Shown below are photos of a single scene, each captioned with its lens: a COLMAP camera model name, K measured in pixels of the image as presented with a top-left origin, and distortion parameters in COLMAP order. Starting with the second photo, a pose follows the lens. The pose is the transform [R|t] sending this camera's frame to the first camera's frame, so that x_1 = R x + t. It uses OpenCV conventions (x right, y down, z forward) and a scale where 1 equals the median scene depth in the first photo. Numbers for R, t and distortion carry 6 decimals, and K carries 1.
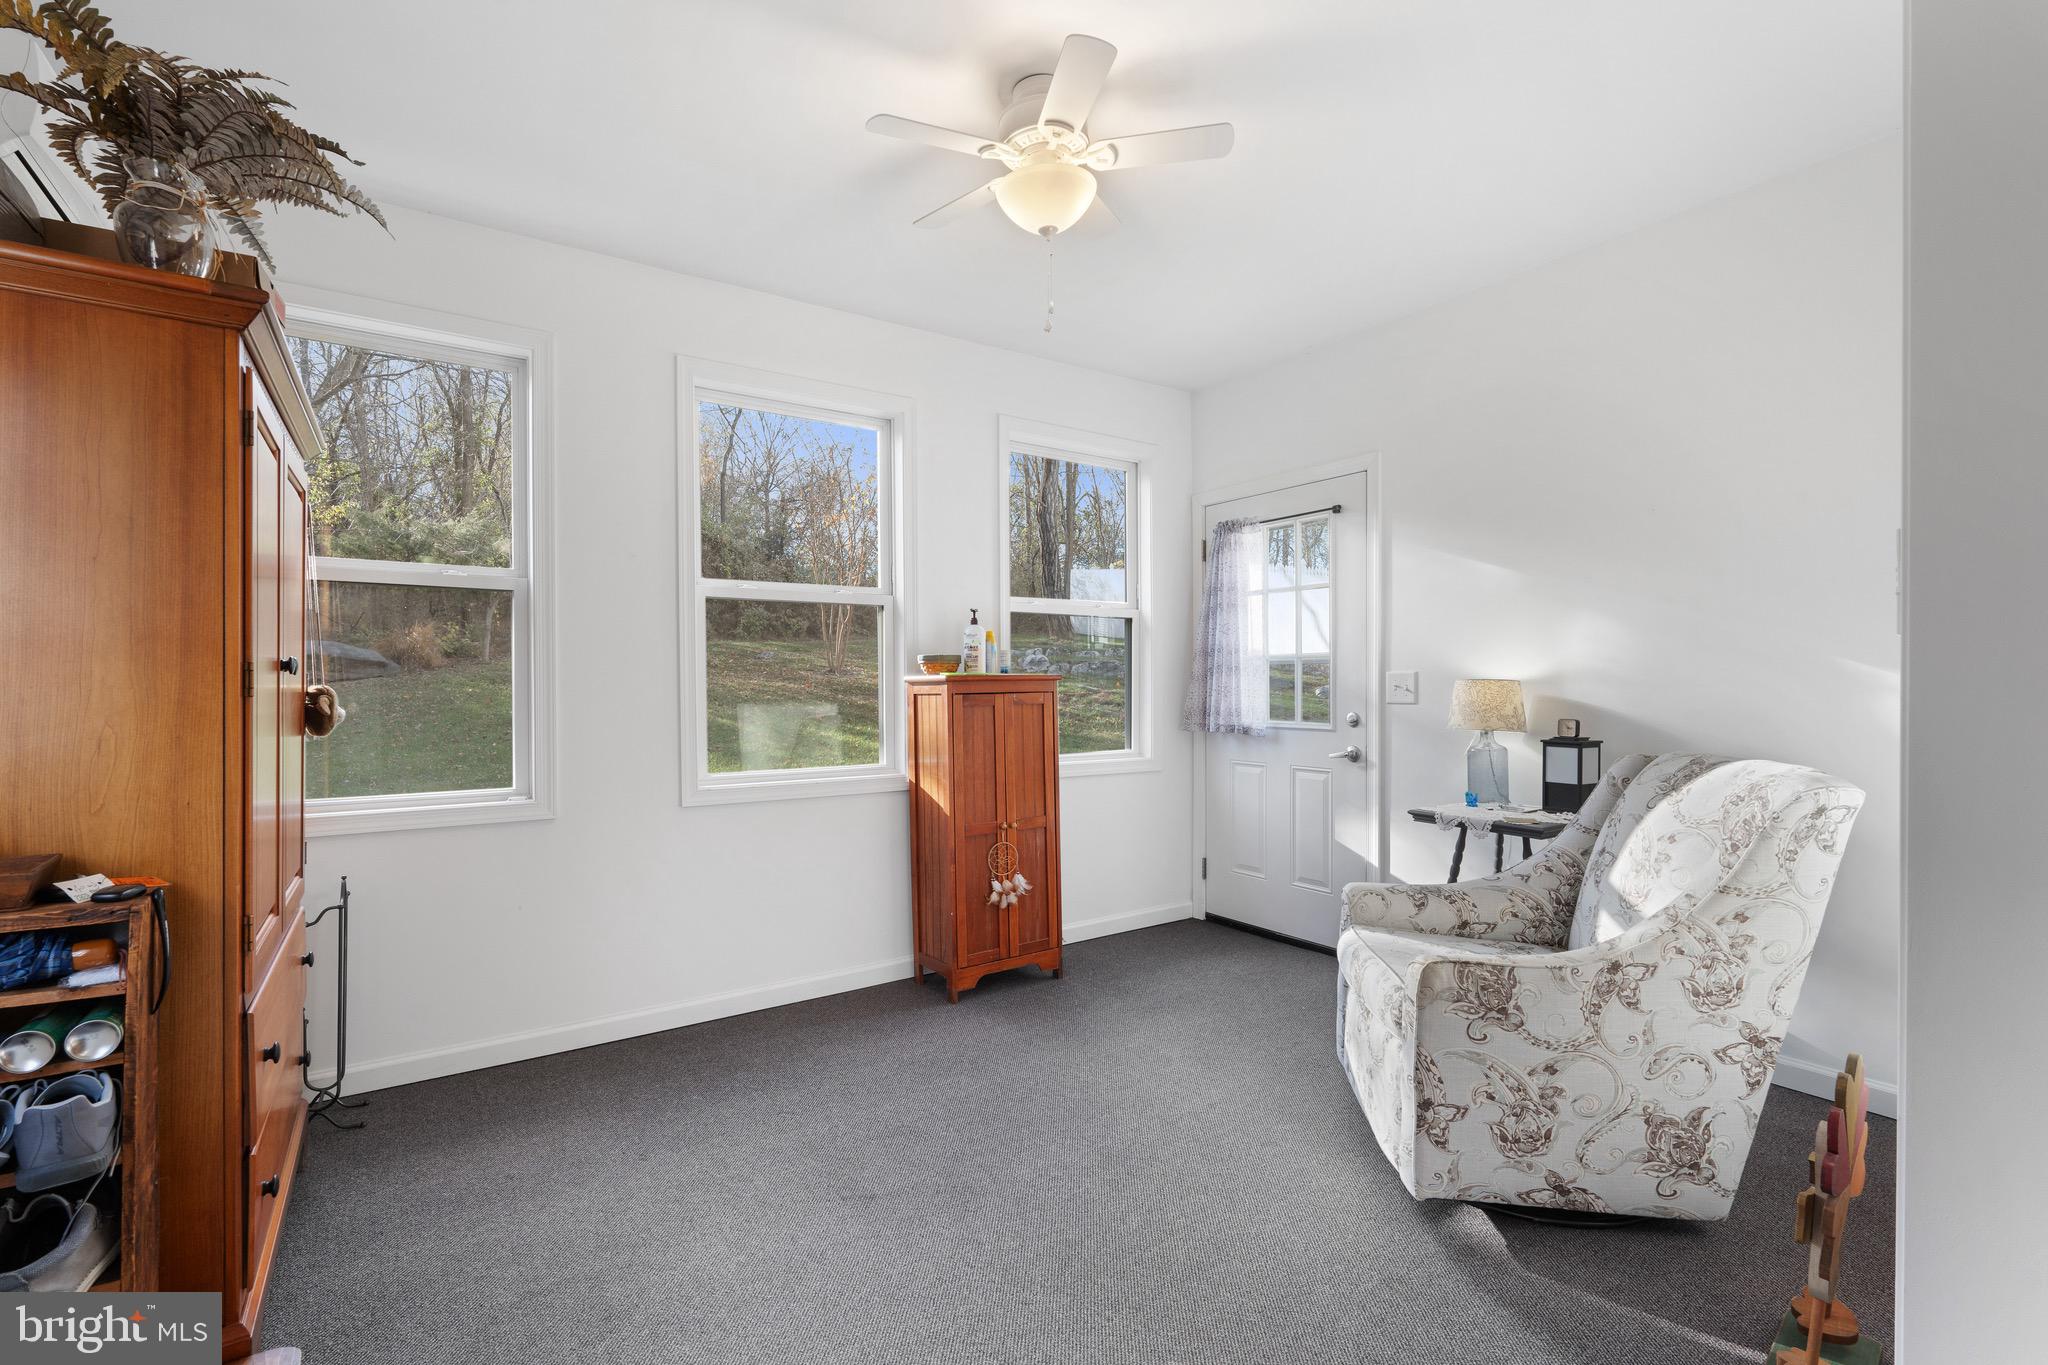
lens RADIAL K [[905.7, 0, 1028.6], [0, 905.7, 685.8], [0, 0, 1]] dist [-0.004819, 0.000407]
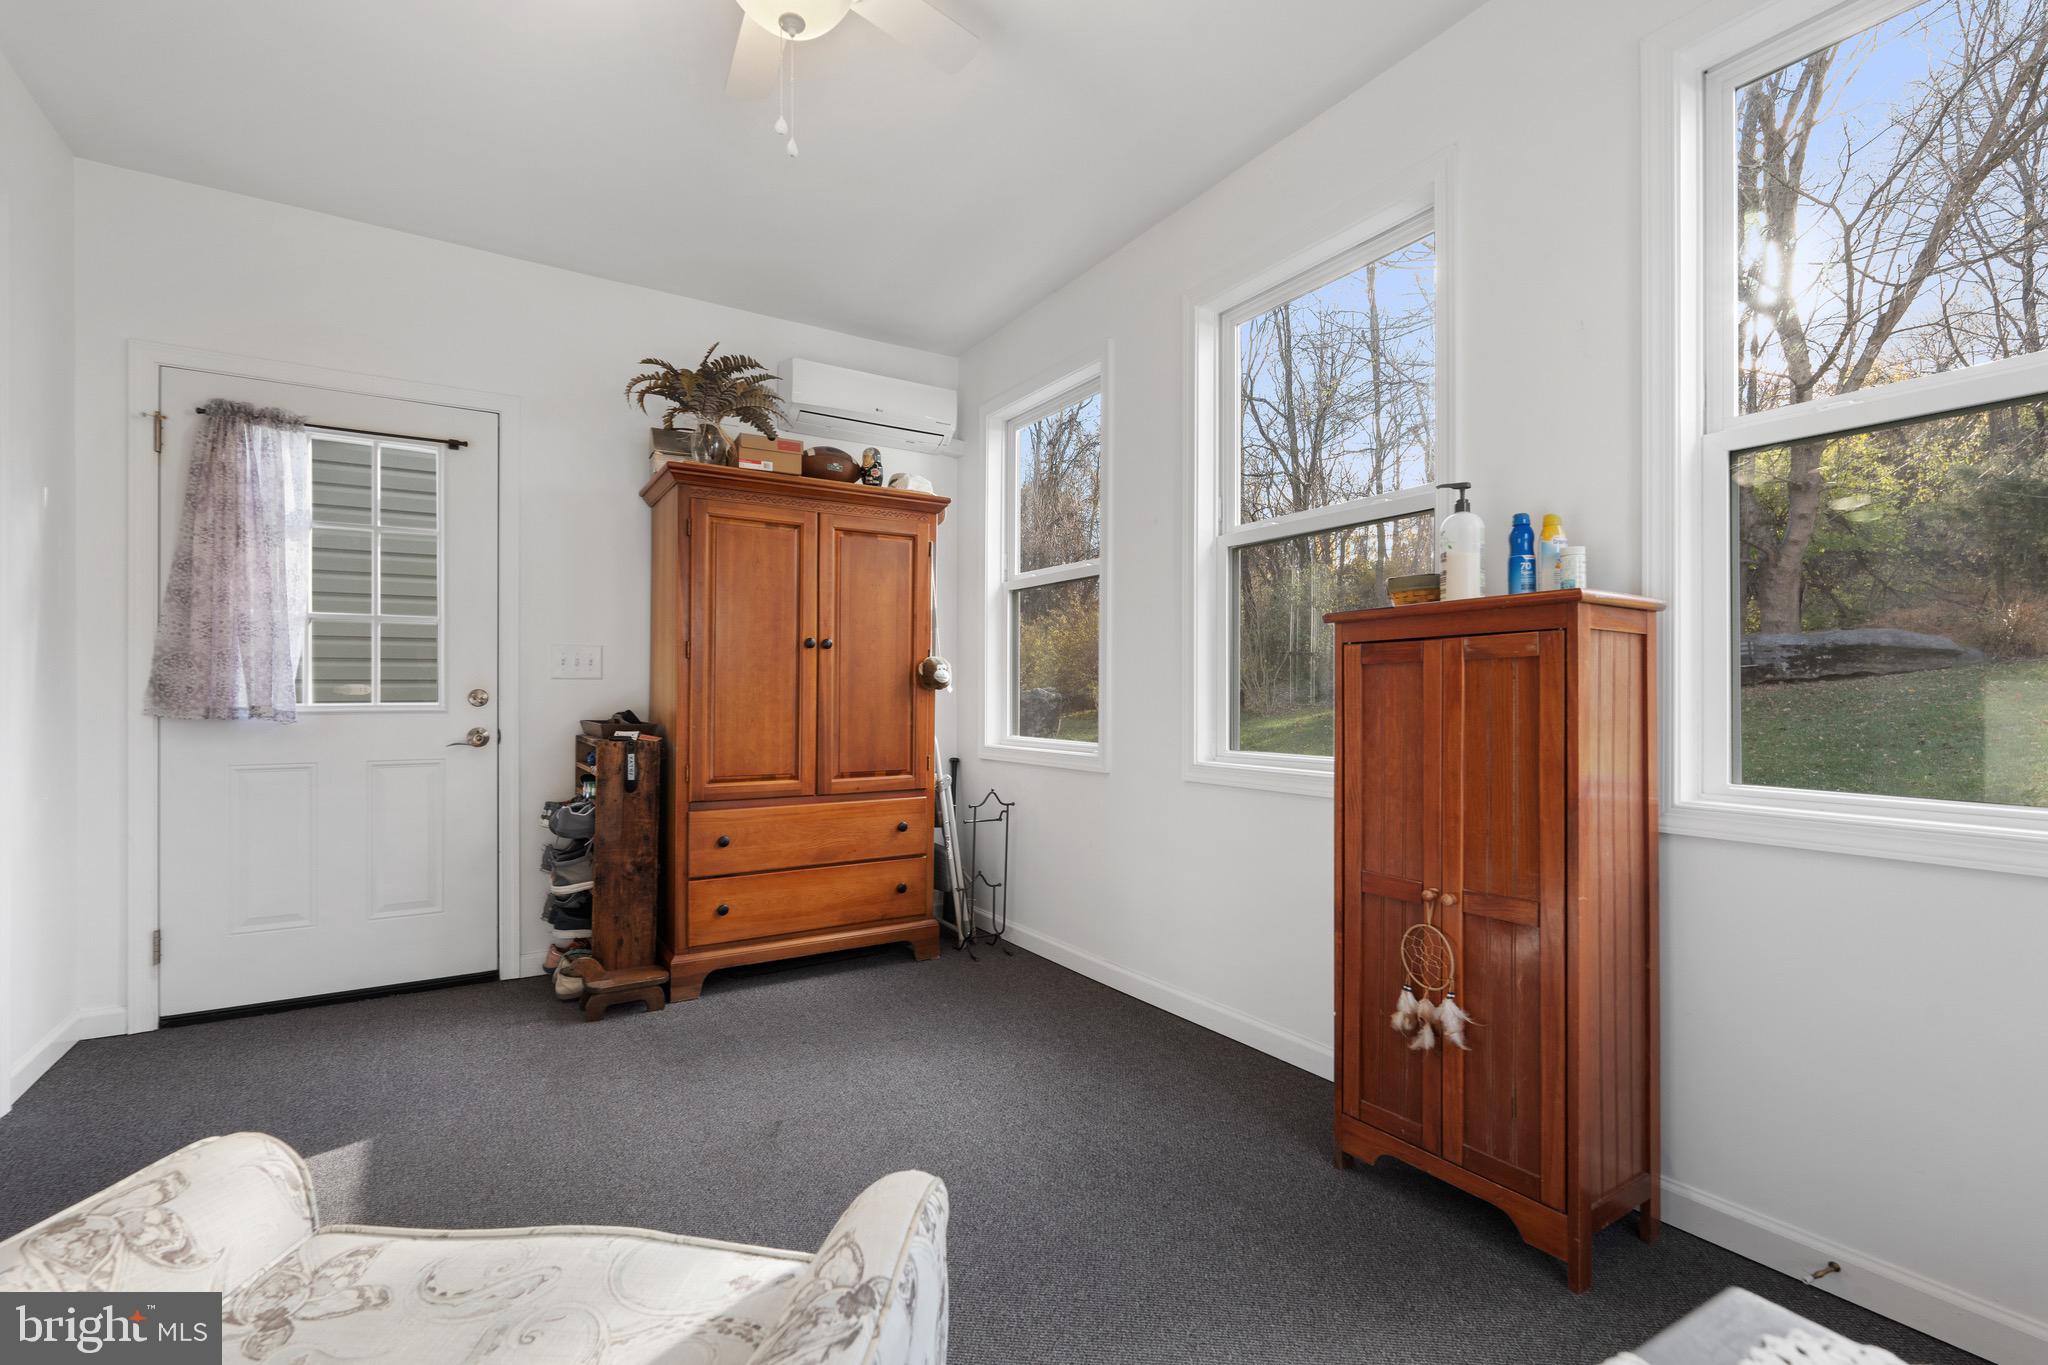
lens RADIAL K [[905.7, 0, 1032.2], [0, 905.7, 691.8], [0, 0, 1]] dist [-0.004819, 0.000407]
pose [[-0.060081, -0.002347, -0.998191, 0.503030], [0.002875, 0.999993, -0.002524, 0.039695], [0.998189, -0.003021, -0.060074, 0.808125]]
